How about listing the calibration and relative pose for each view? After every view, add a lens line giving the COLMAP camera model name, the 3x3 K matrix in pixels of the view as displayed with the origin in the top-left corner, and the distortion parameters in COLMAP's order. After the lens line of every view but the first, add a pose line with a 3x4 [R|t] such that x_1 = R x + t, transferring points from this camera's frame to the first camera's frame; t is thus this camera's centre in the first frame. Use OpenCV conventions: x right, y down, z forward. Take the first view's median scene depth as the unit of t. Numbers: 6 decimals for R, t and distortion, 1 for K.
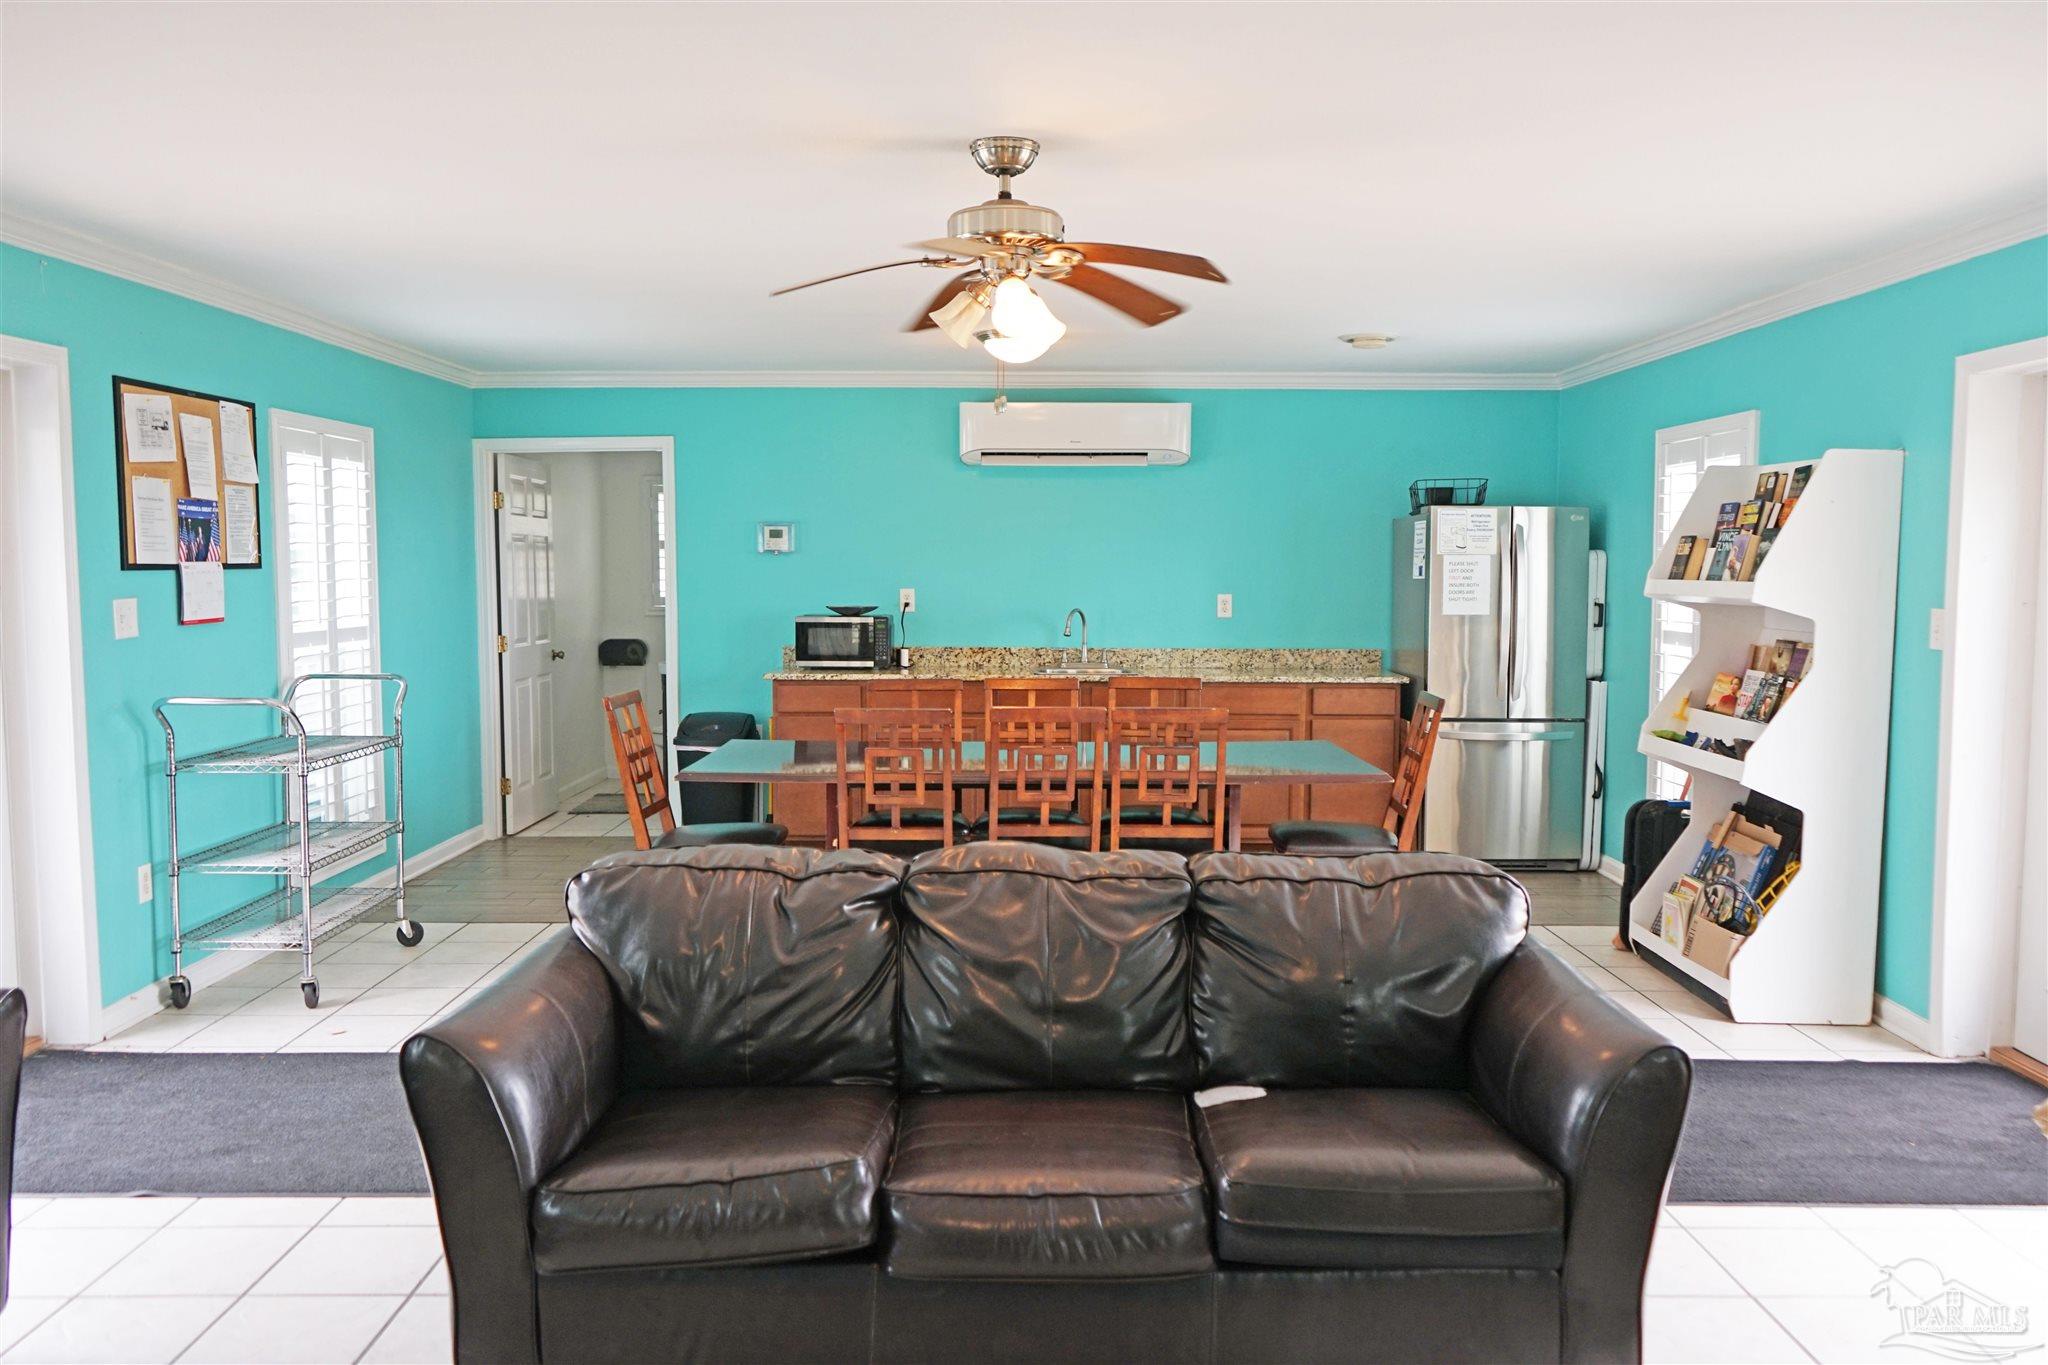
lens RADIAL K [[1635.2, 0, 1037.4], [0, 1635.2, 688.8], [0, 0, 1]] dist [-0.011982, 0.007641]
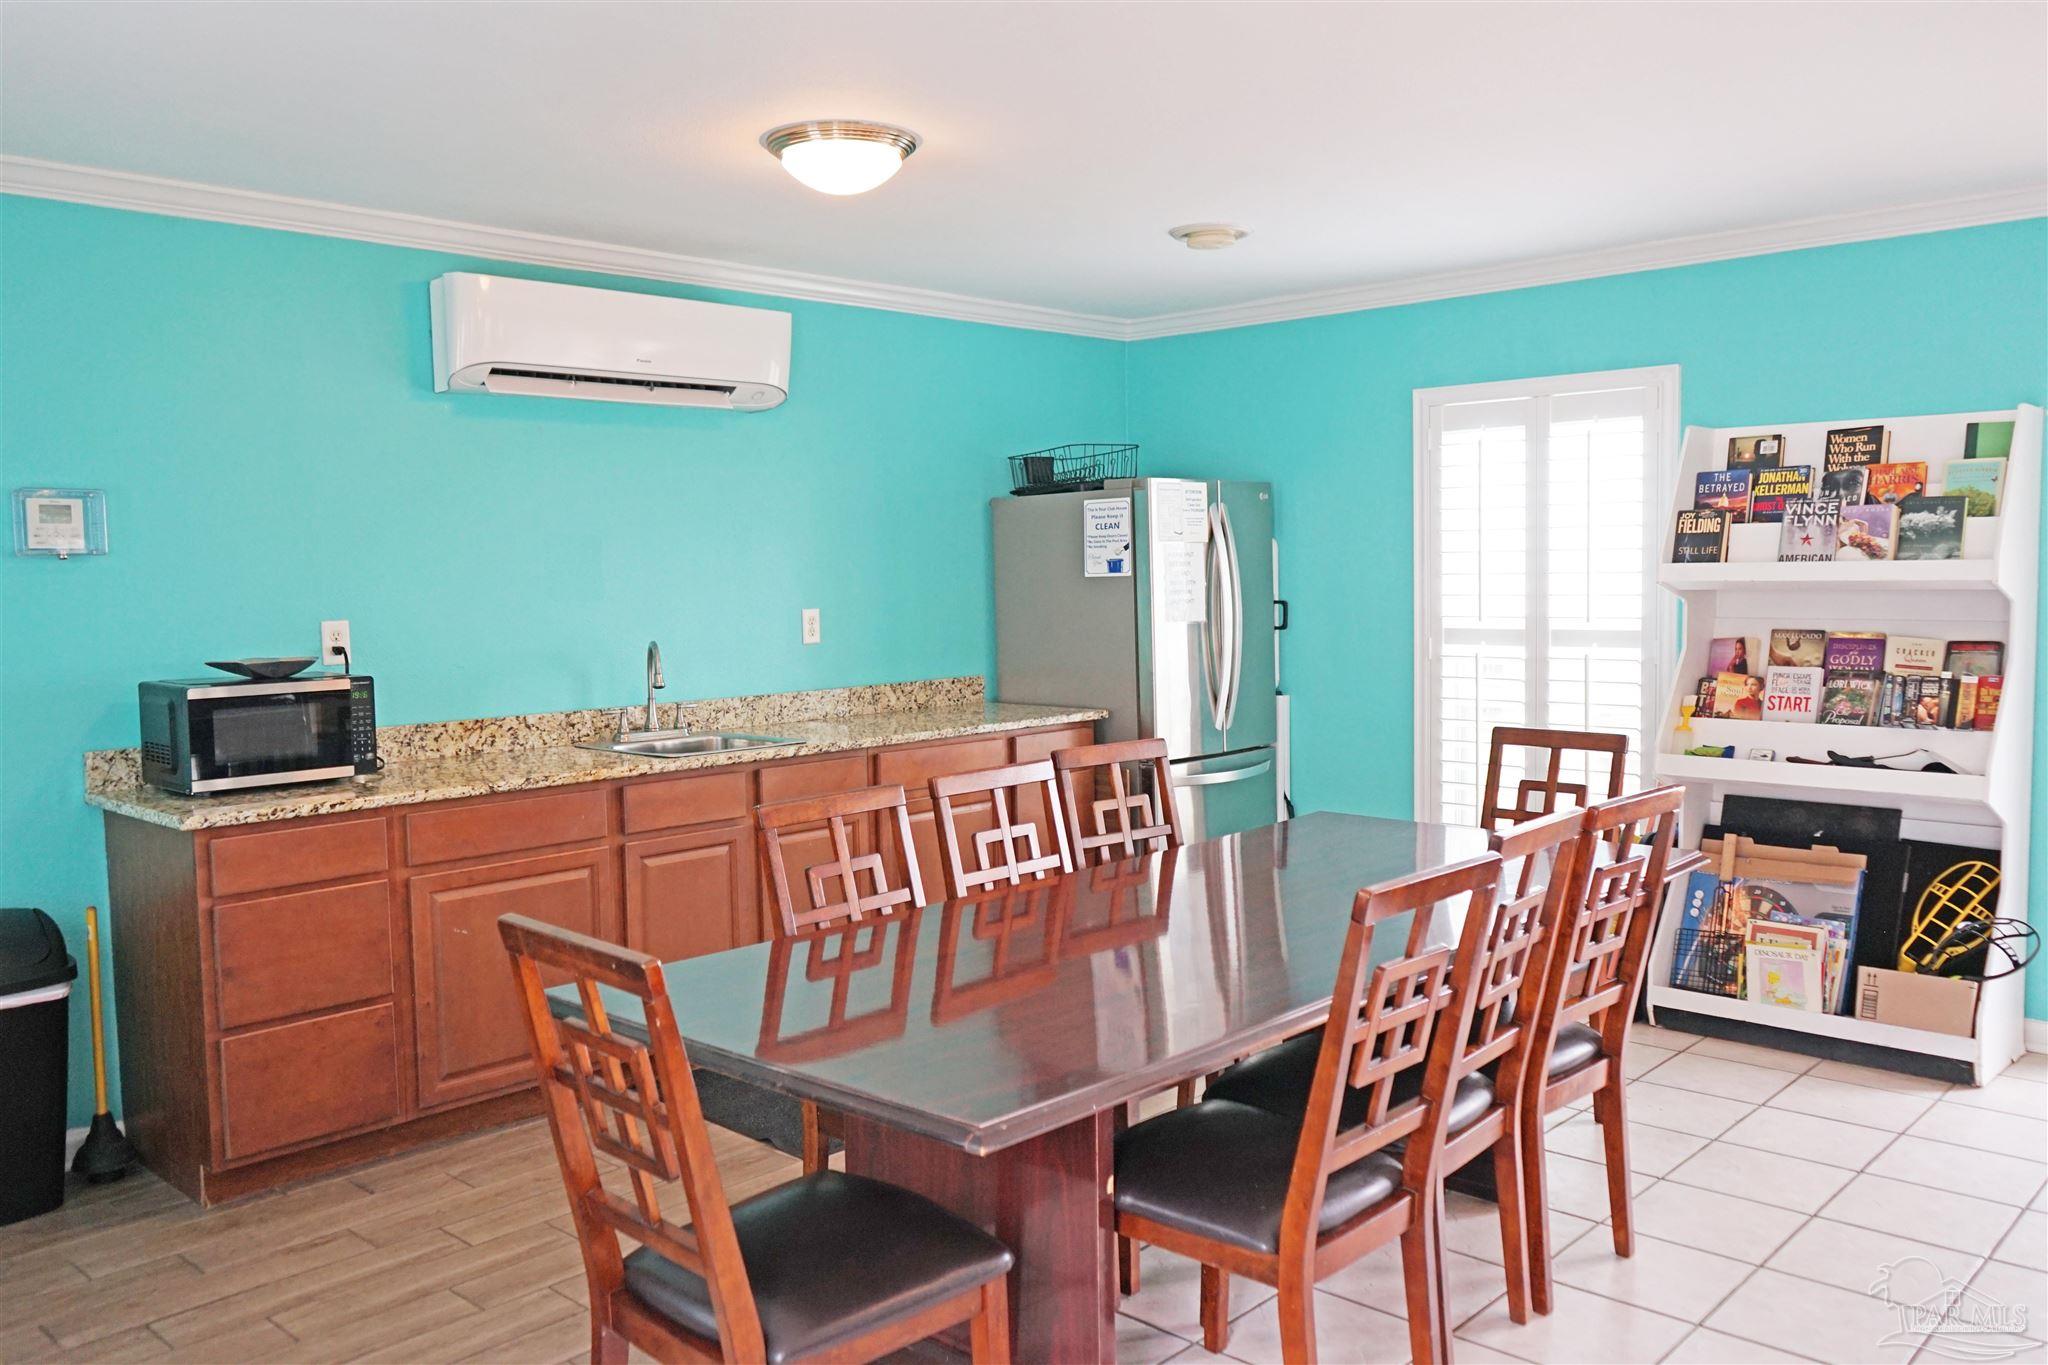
lens RADIAL K [[1635.2, 0, 1018.3], [0, 1635.2, 684.0], [0, 0, 1]] dist [-0.011982, 0.007641]
pose [[0.685860, -0.070905, 0.724271, -0.317668], [0.076803, 0.996737, 0.024850, -0.038012], [-0.723669, 0.038583, 0.689068, 0.489475]]
